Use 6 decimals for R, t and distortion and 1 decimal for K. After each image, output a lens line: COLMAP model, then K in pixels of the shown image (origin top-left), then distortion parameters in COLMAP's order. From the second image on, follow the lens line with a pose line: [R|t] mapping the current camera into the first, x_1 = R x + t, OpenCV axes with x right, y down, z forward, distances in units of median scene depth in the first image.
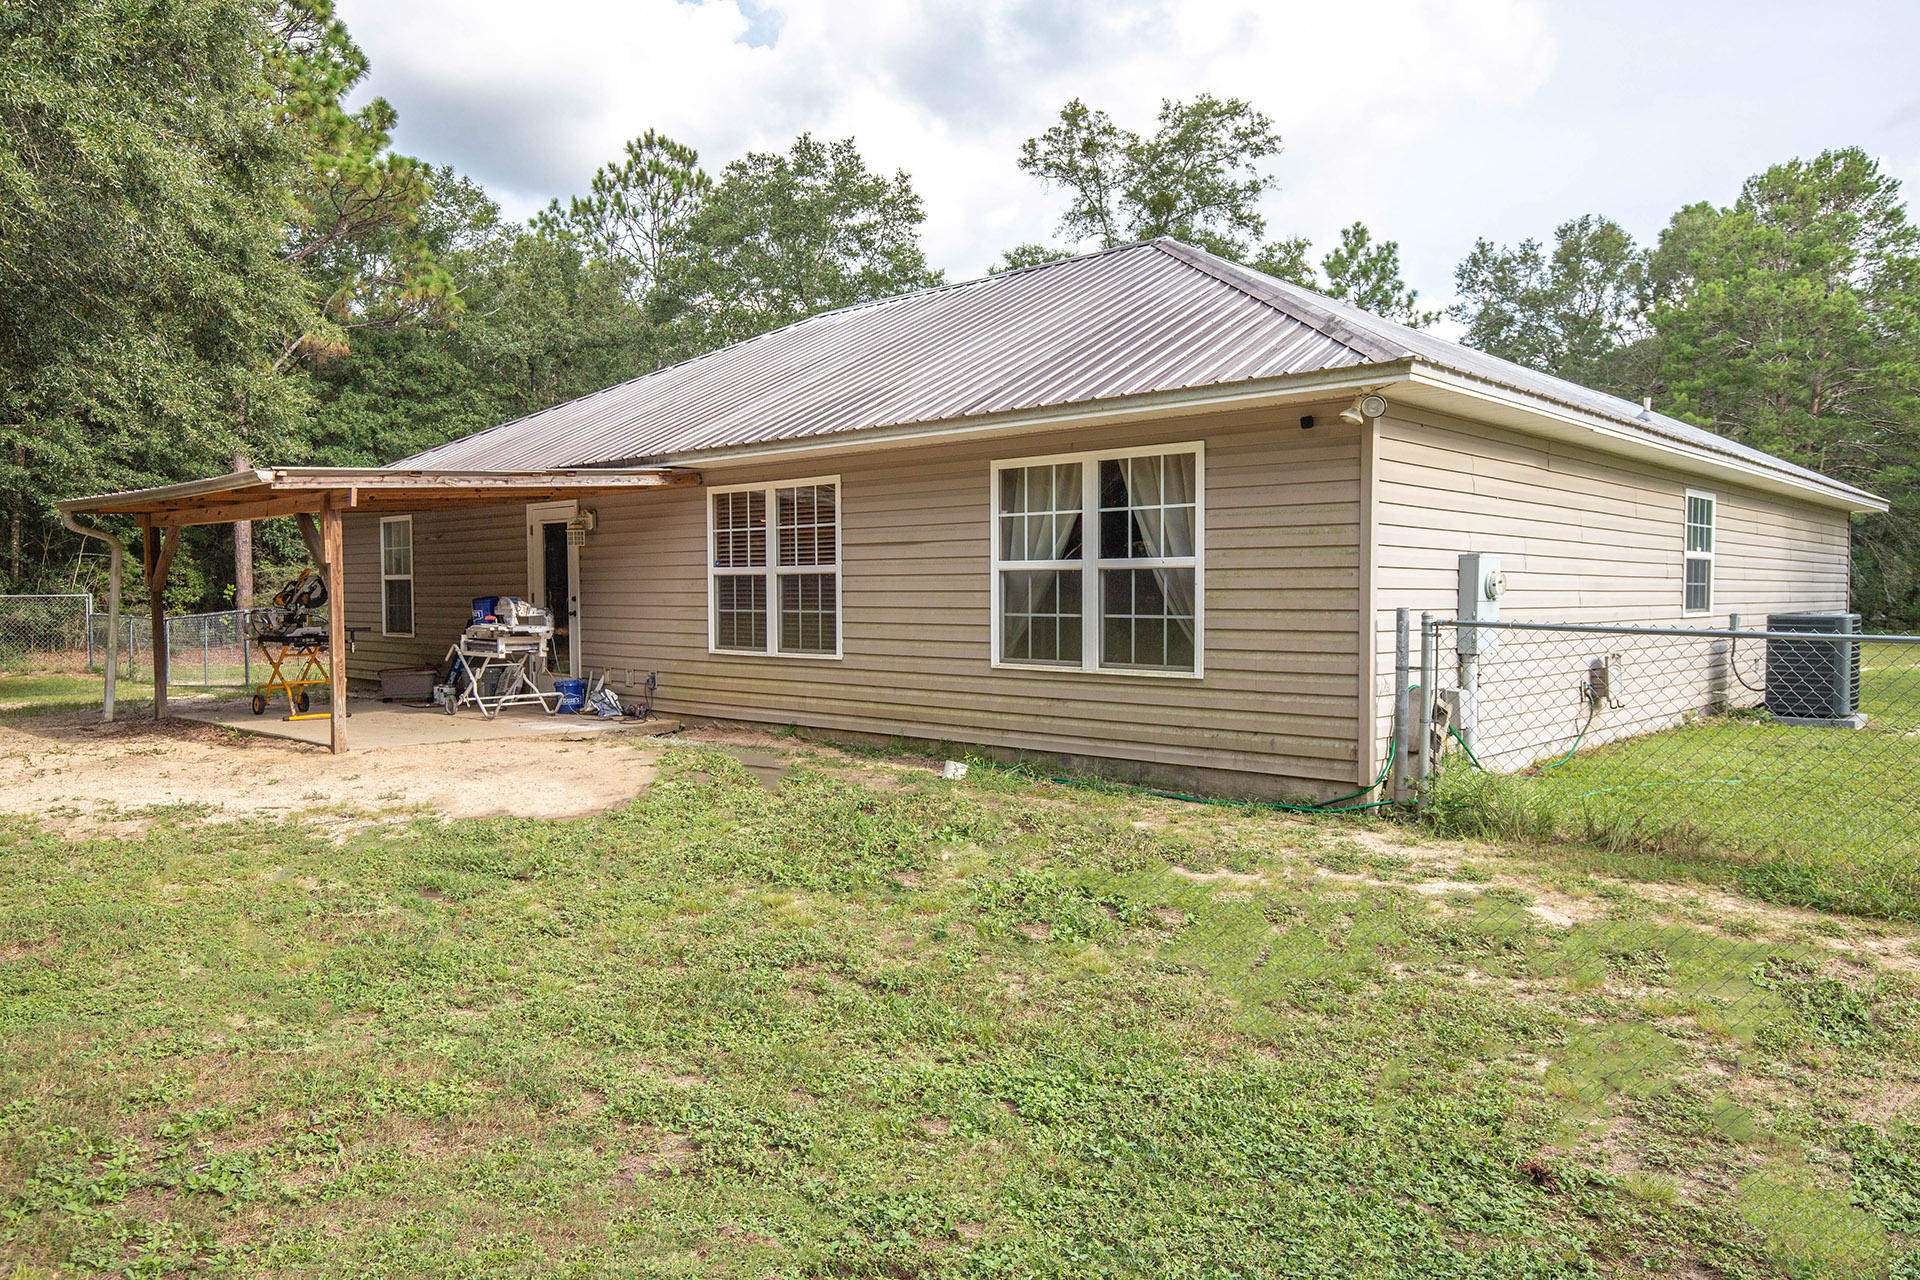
lens RADIAL K [[1338.7, 0, 973.0], [0, 1338.7, 637.0], [0, 0, 1]] dist [0.042415, -0.000145]
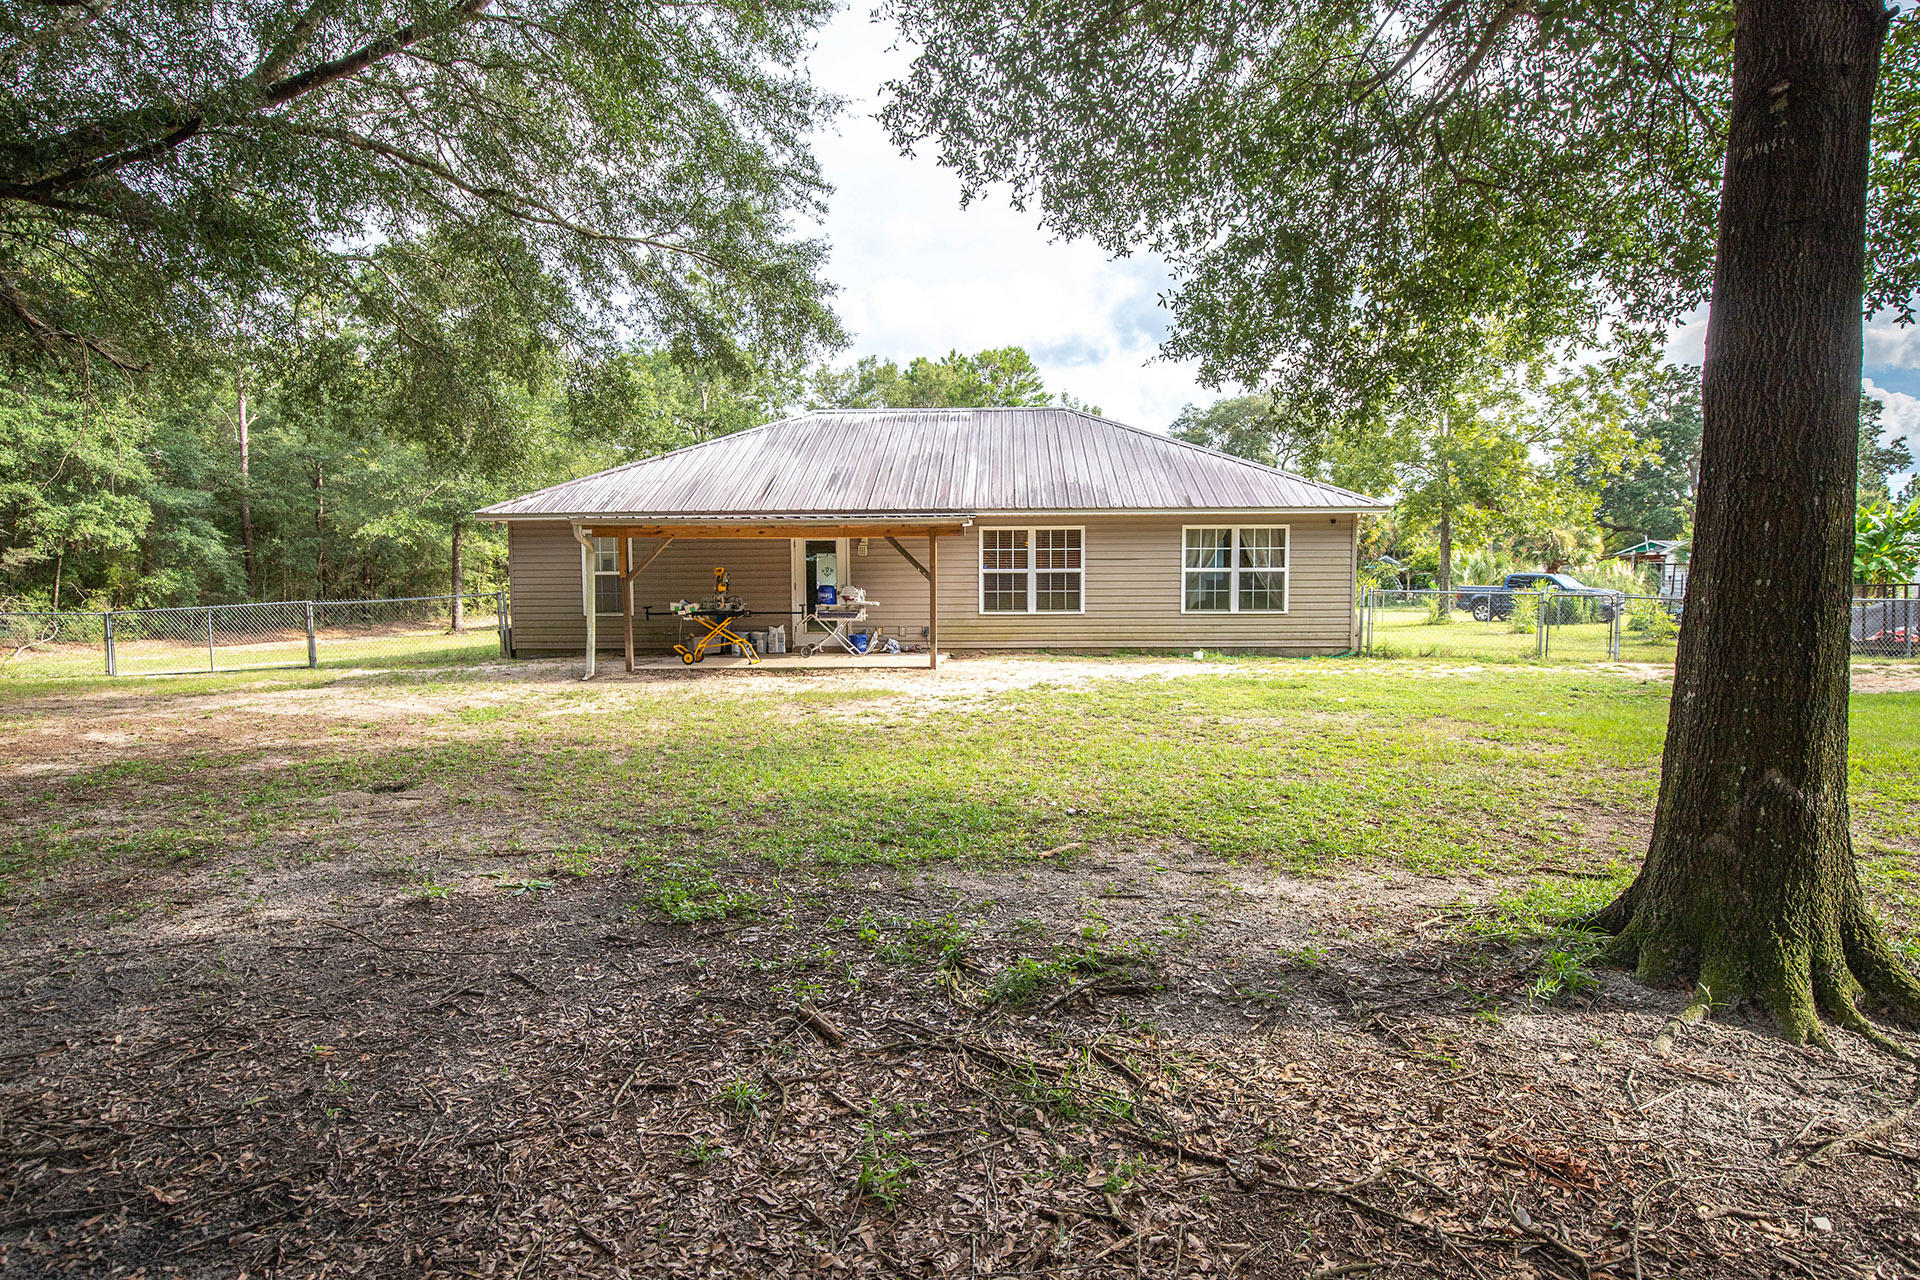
lens RADIAL K [[950.4, 0, 954.7], [0, 950.4, 647.1], [0, 0, 1]] dist [-0.002379, -0.000009]
pose [[0.739323, -0.059310, 0.670733, -1.157358], [0.024656, 0.997830, 0.061057, -0.024950], [-0.672899, -0.028603, 0.739181, 0.029228]]
